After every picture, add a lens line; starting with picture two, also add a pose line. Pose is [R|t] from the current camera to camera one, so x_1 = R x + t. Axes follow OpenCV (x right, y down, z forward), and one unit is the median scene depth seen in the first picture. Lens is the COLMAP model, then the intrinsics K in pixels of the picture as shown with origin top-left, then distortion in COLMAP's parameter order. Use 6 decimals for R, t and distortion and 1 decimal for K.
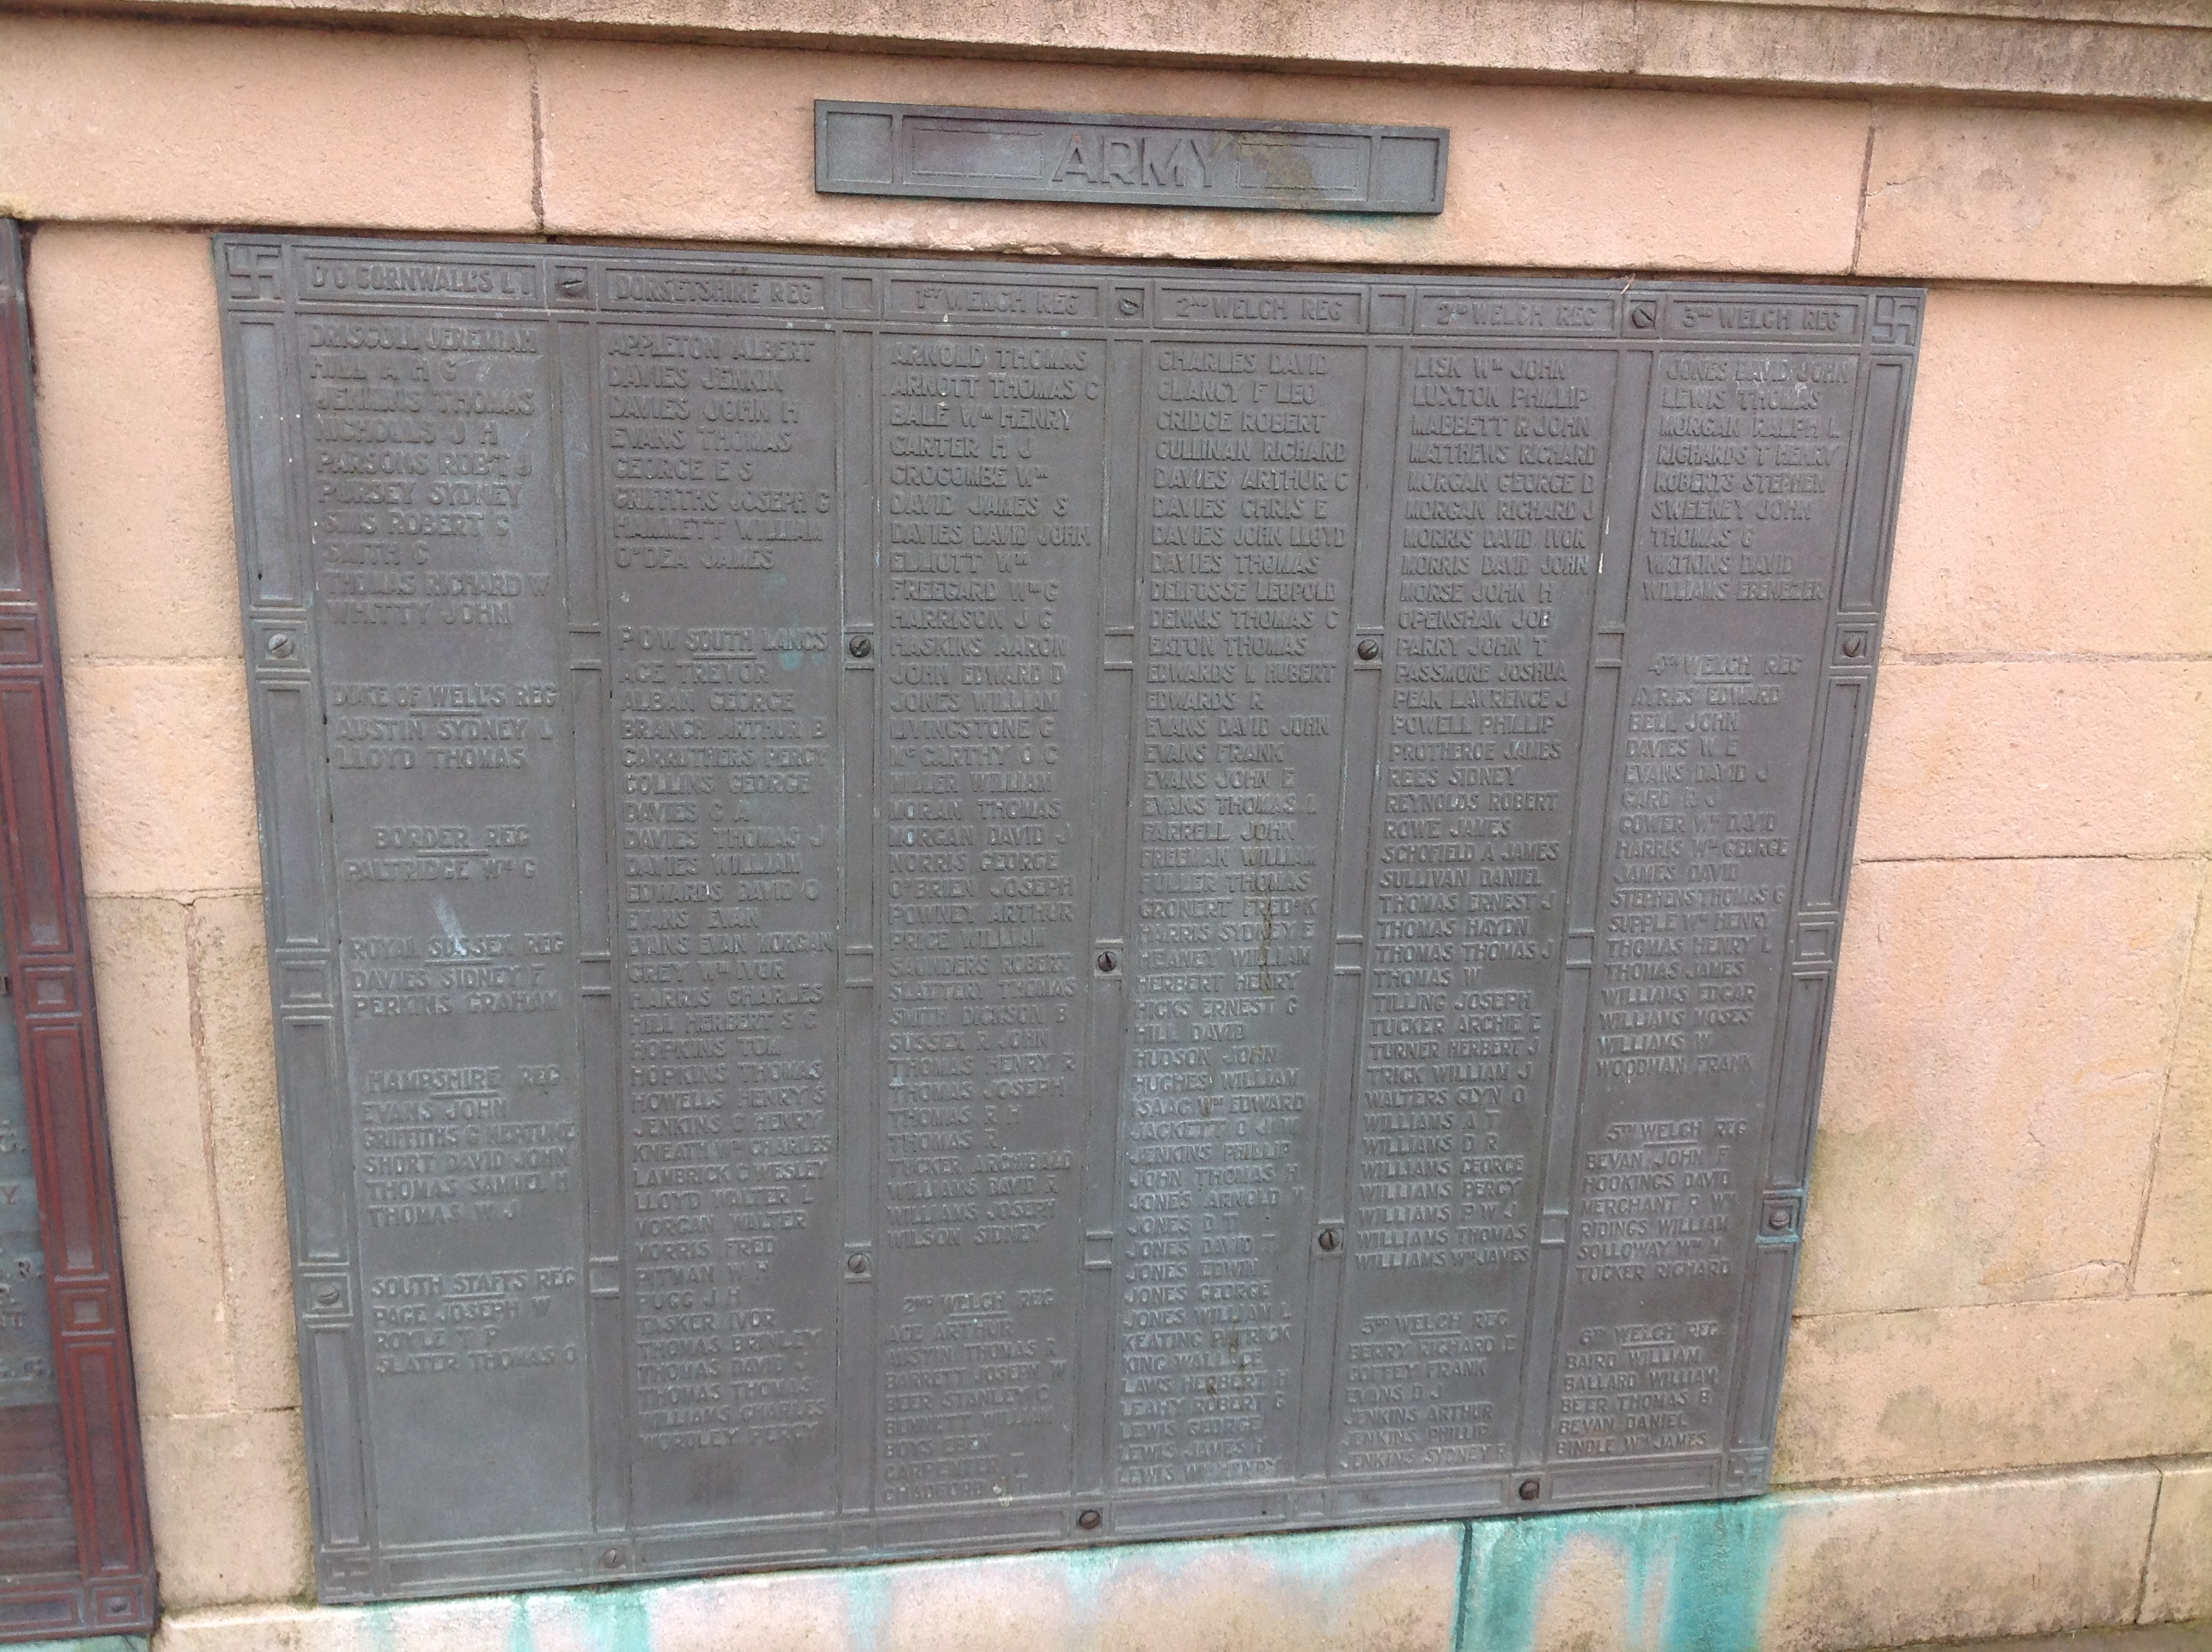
lens RADIAL K [[2101.6, 0, 1100.5], [0, 2101.6, 849.6], [0, 0, 1]] dist [0.097826, -0.198914]
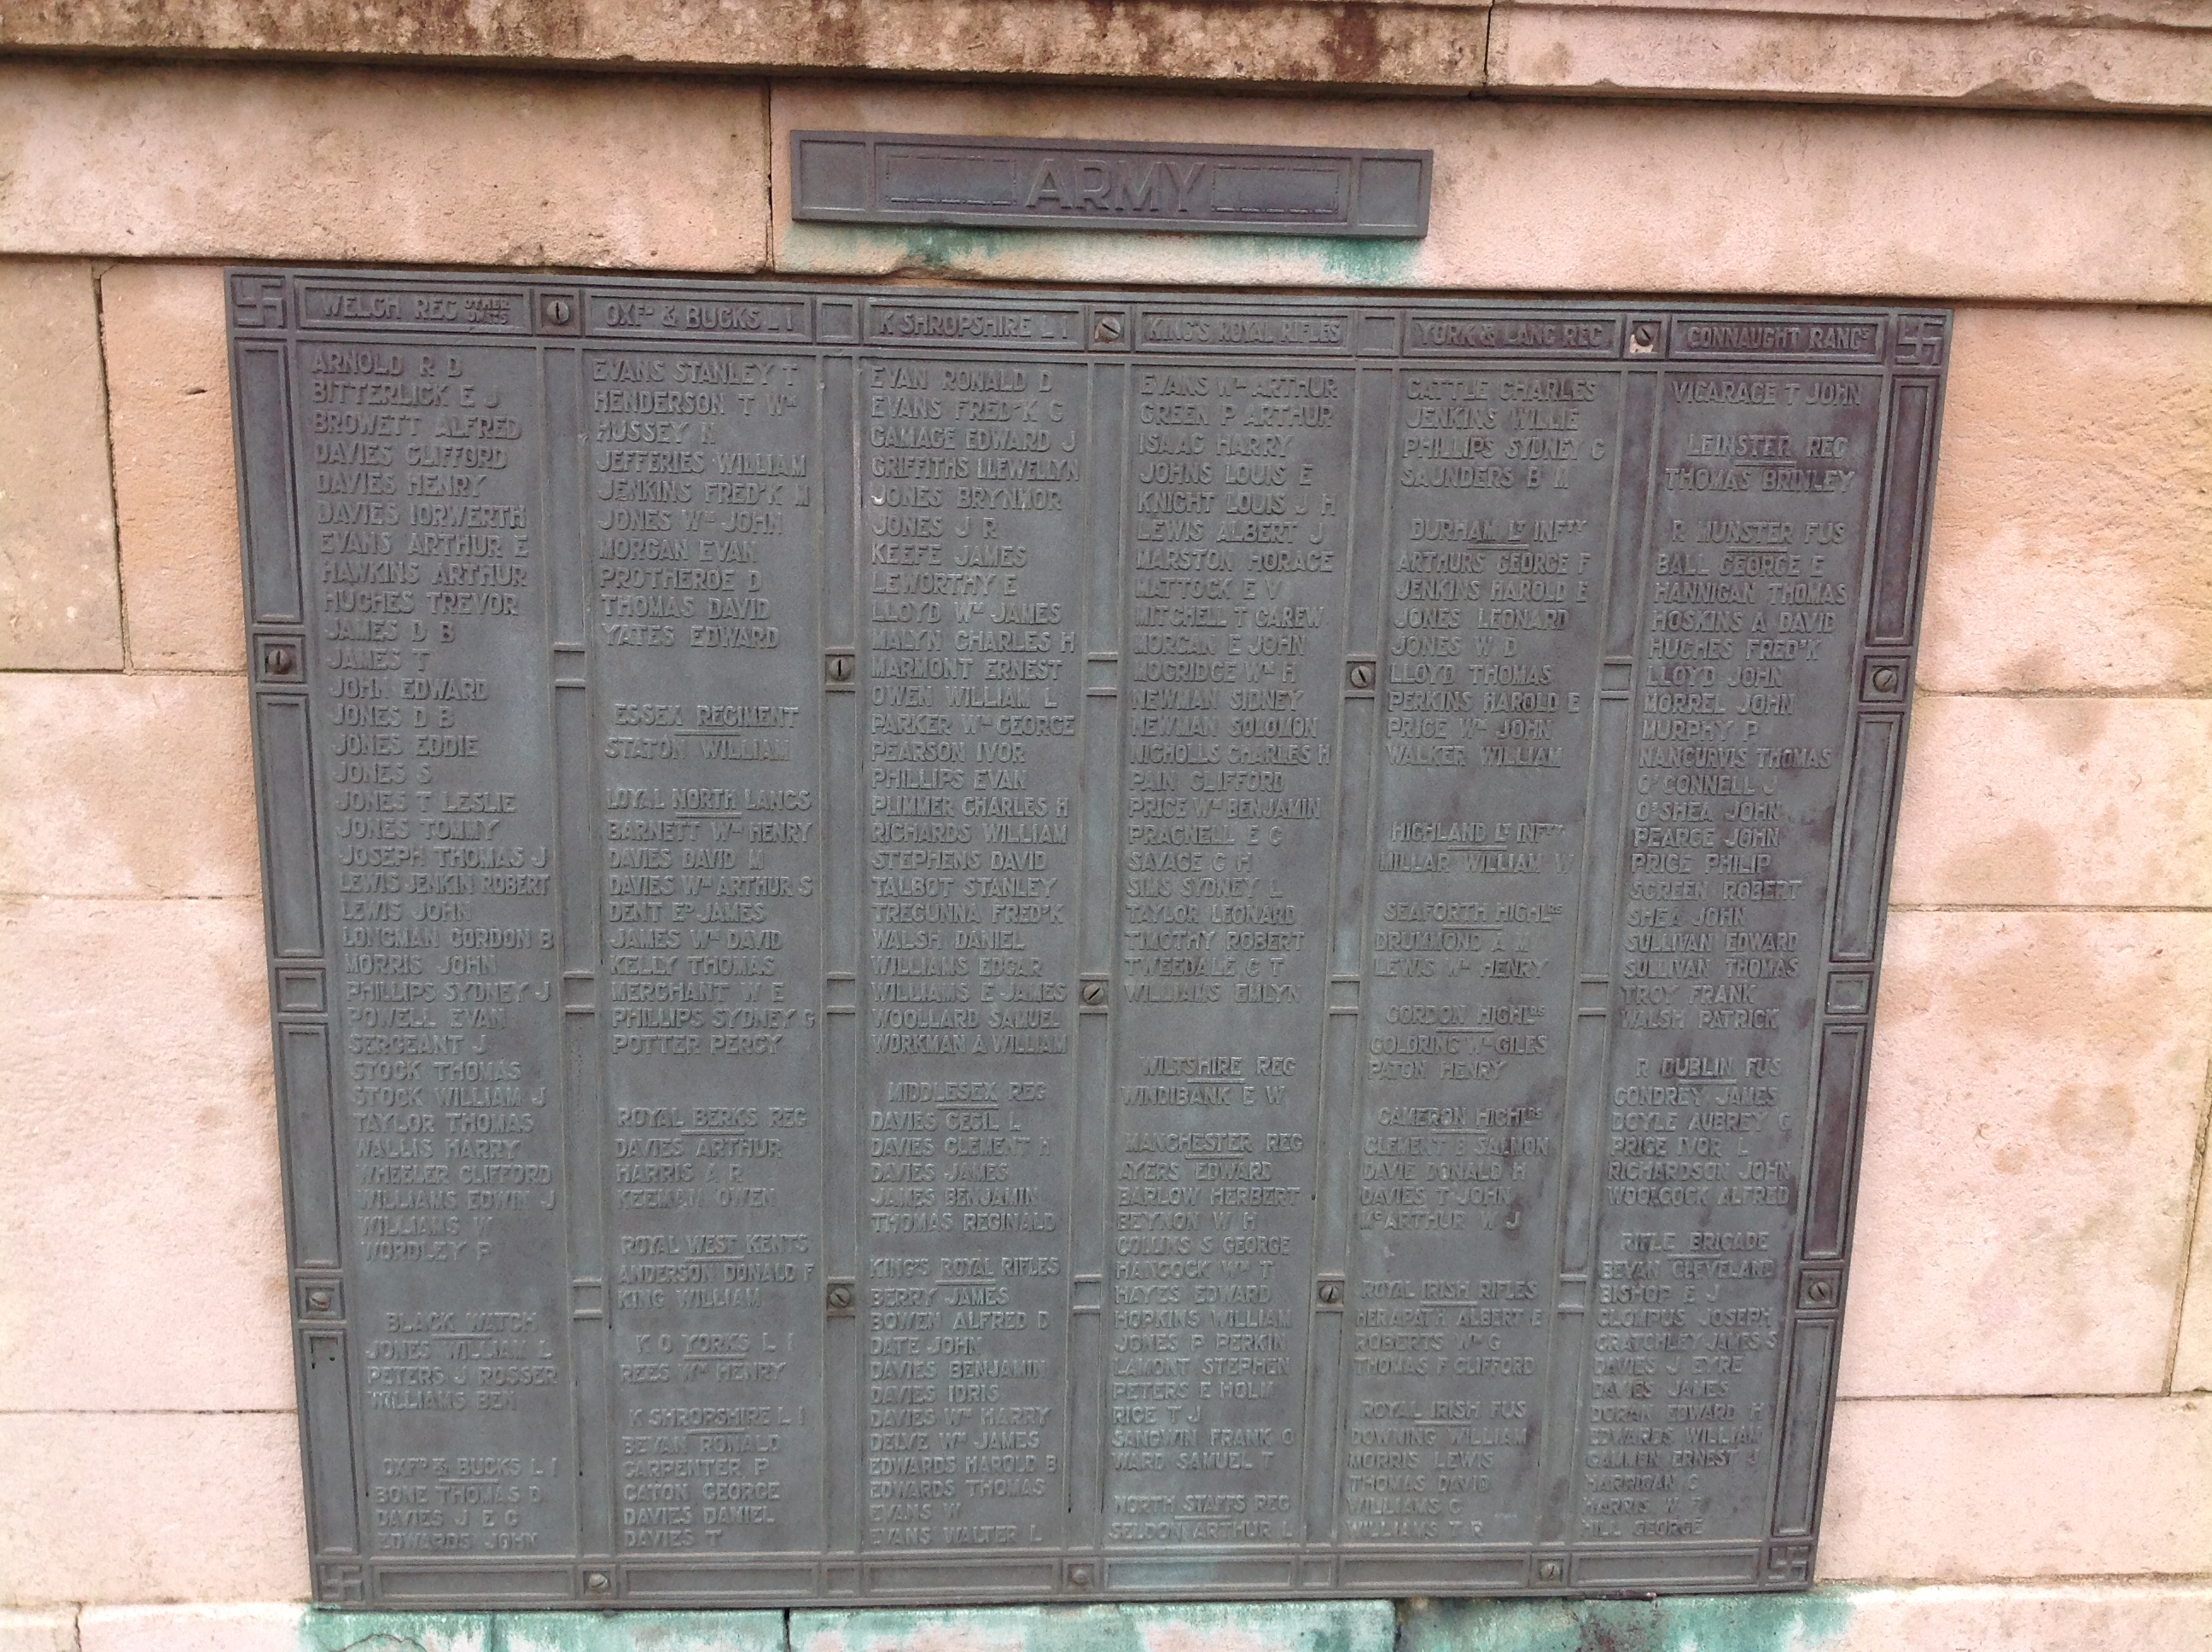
lens RADIAL K [[2110.7, 0, 1108.5], [0, 2110.7, 775.5], [0, 0, 1]] dist [0.104094, -0.221302]
pose [[0.993177, 0.018392, -0.115155, 0.135735], [-0.023950, 0.998604, -0.047069, -0.002151], [0.114129, 0.049506, 0.992232, 0.024462]]
